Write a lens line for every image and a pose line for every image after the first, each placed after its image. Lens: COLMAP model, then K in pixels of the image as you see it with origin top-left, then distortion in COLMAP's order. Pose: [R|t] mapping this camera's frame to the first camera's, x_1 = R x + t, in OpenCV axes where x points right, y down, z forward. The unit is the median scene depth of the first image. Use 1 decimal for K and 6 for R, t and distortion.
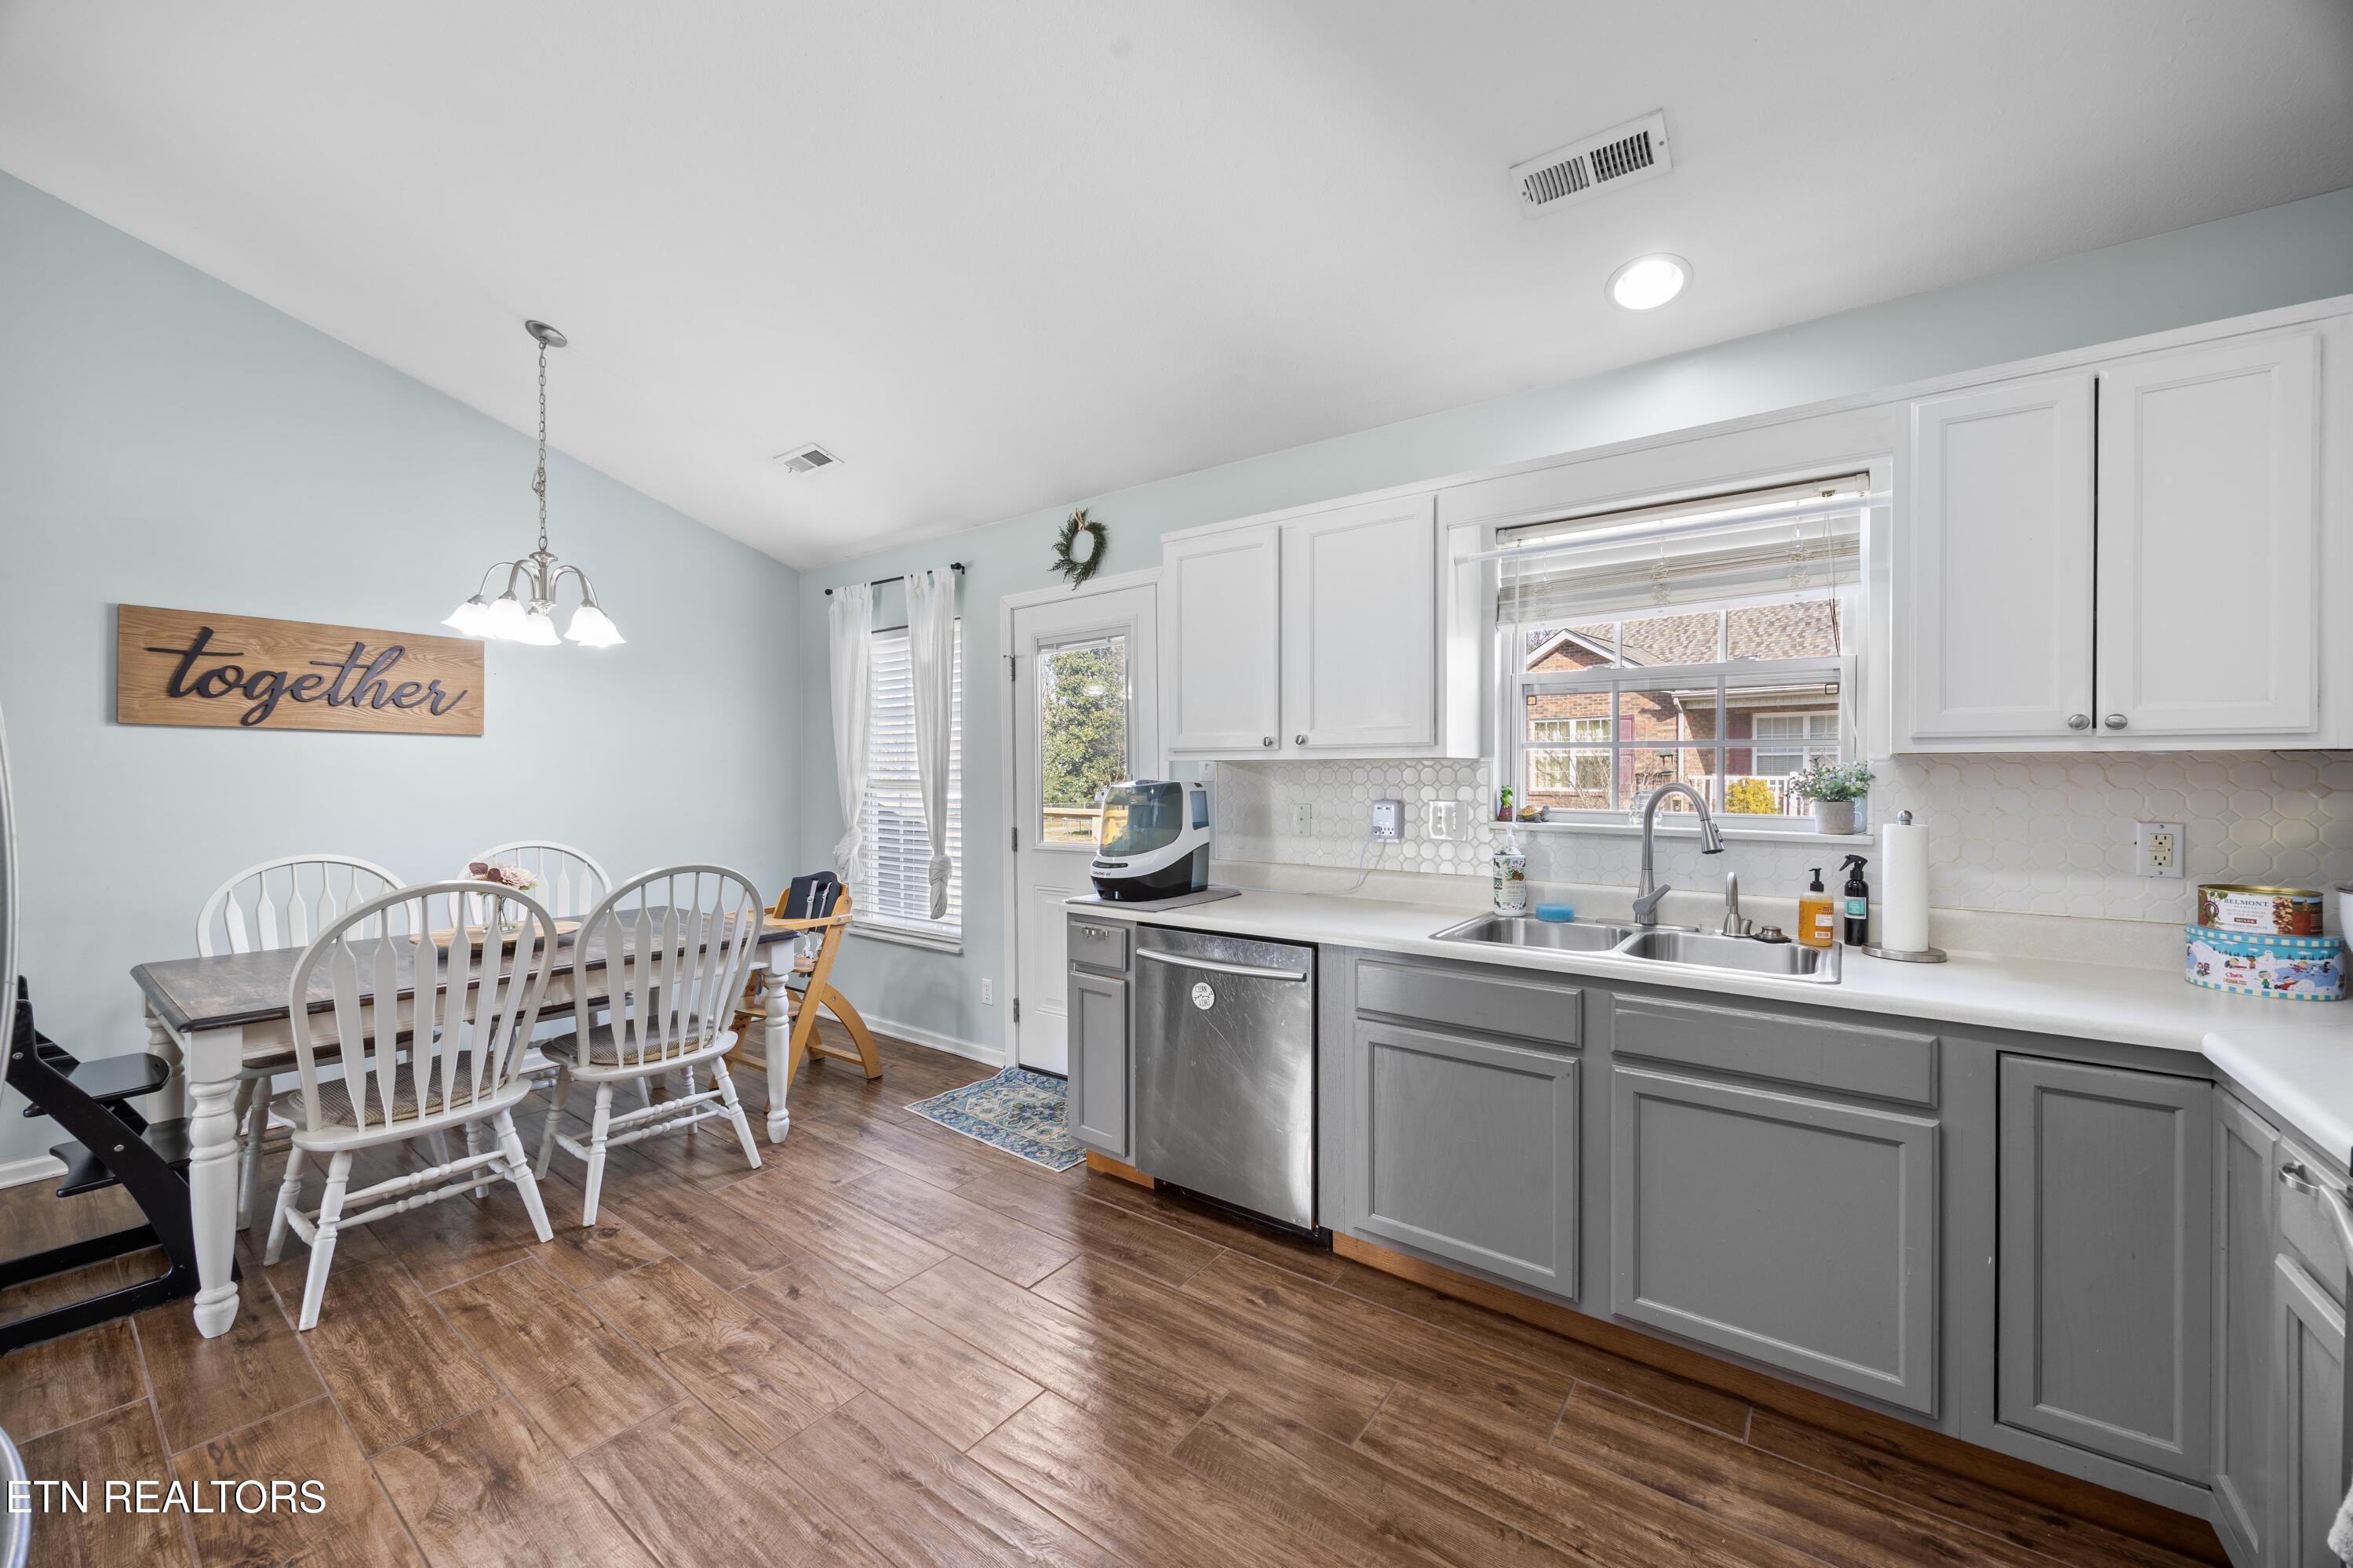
lens RADIAL K [[912.5, 0, 1163.7], [0, 912.5, 774.7], [0, 0, 1]] dist [-0.001344, -0.000114]
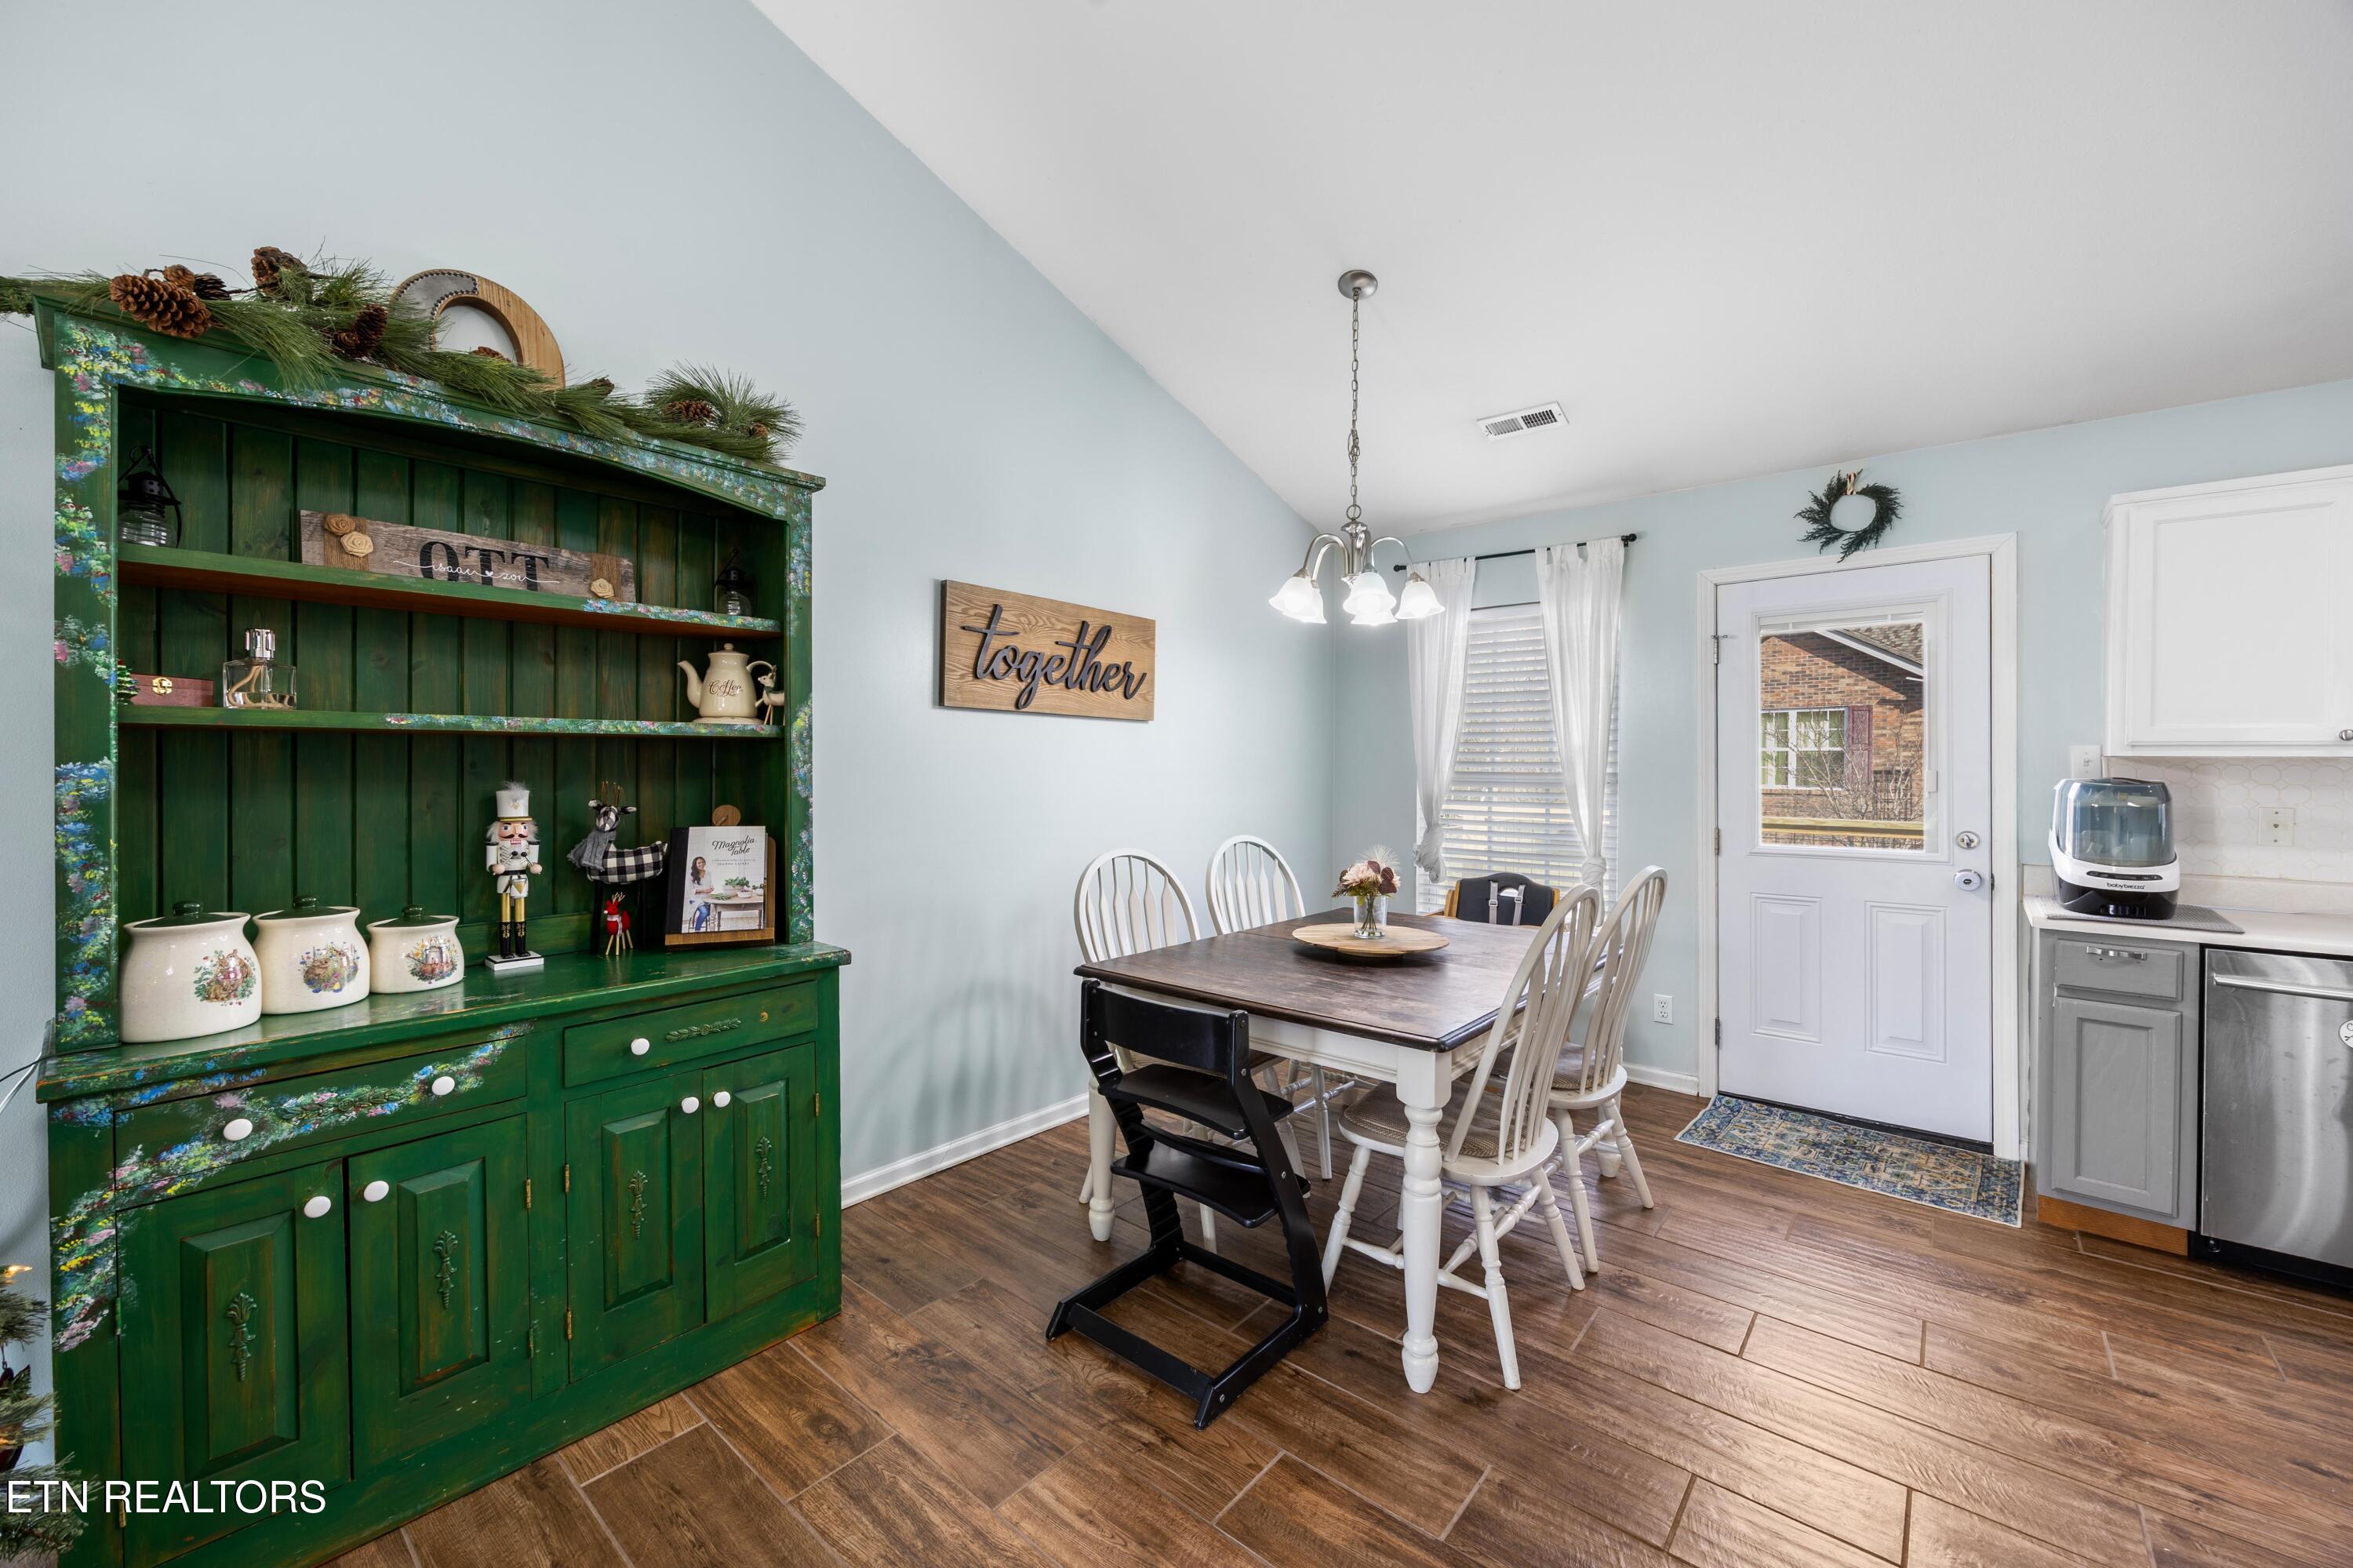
lens RADIAL K [[951.8, 0, 1128.3], [0, 951.8, 760.0], [0, 0, 1]] dist [-0.002282, -0.000140]
pose [[0.997158, 0.009769, -0.074709, -0.761190], [-0.010186, 0.999935, -0.005200, 0.002434], [0.074654, 0.005946, 0.997192, 0.025921]]
